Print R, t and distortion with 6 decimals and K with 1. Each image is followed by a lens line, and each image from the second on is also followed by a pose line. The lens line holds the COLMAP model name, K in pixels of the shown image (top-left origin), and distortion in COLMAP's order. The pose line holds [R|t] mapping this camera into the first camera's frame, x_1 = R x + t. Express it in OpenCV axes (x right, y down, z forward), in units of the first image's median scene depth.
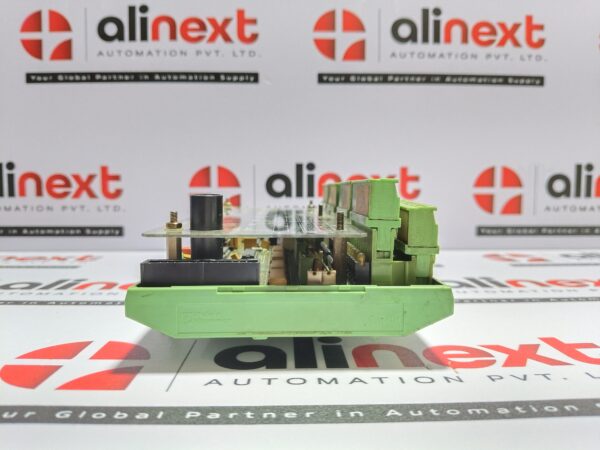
lens RADIAL K [[474.3, 0, 300.0], [0, 474.3, 225.0], [0, 0, 1]] dist [-0.042857, -0.013540]
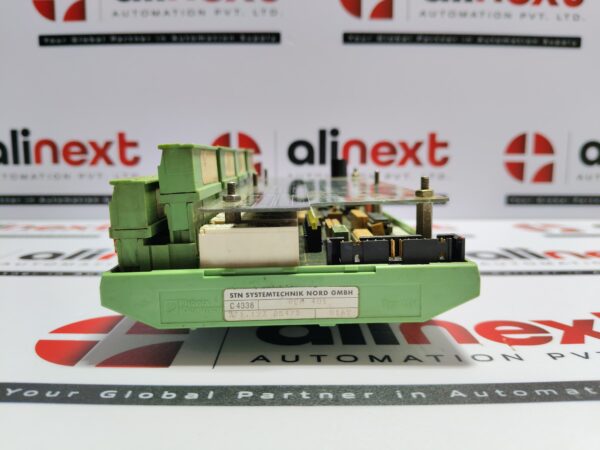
lens RADIAL K [[476.1, 0, 300.0], [0, 476.1, 225.0], [0, 0, 1]] dist [-0.015005, -0.071952]
pose [[0.999811, 0.002477, -0.019293, -0.032390], [-0.001188, 0.997783, 0.066537, -0.000170], [0.019415, -0.066501, 0.997597, 0.023403]]
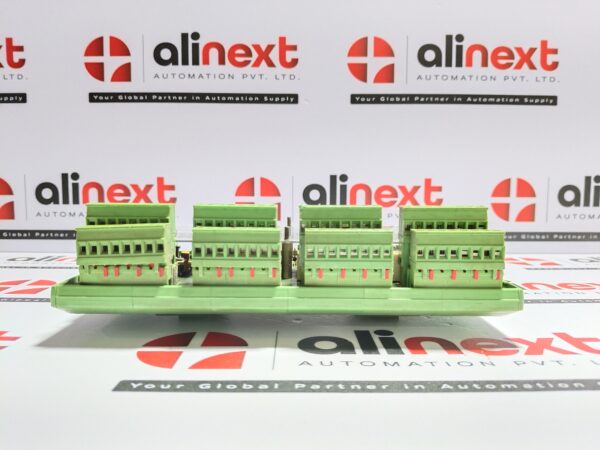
lens RADIAL K [[464.9, 0, 300.0], [0, 464.9, 225.0], [0, 0, 1]] dist [0.003130, -0.064106]
pose [[0.999783, 0.005170, -0.020176, -0.065731], [-0.004980, 0.999943, 0.009446, -0.025705], [0.020224, -0.009343, 0.999752, -0.114007]]
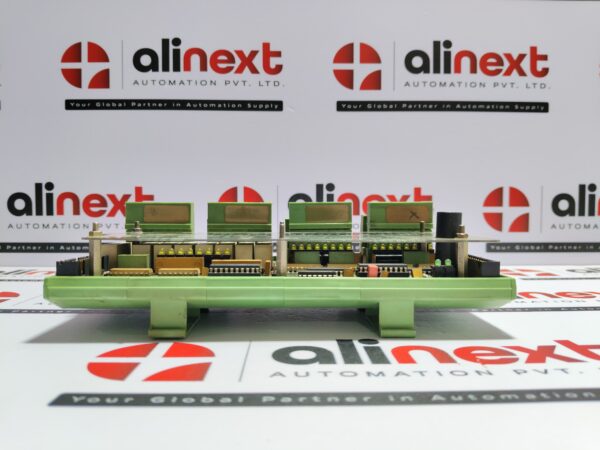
lens RADIAL K [[464.9, 0, 300.0], [0, 464.9, 225.0], [0, 0, 1]] dist [0.003130, -0.064106]
pose [[0.999984, 0.000006, -0.005638, -0.045959], [-0.000229, 0.999219, -0.039505, 0.004037], [0.005633, 0.039506, 0.999203, -0.059893]]
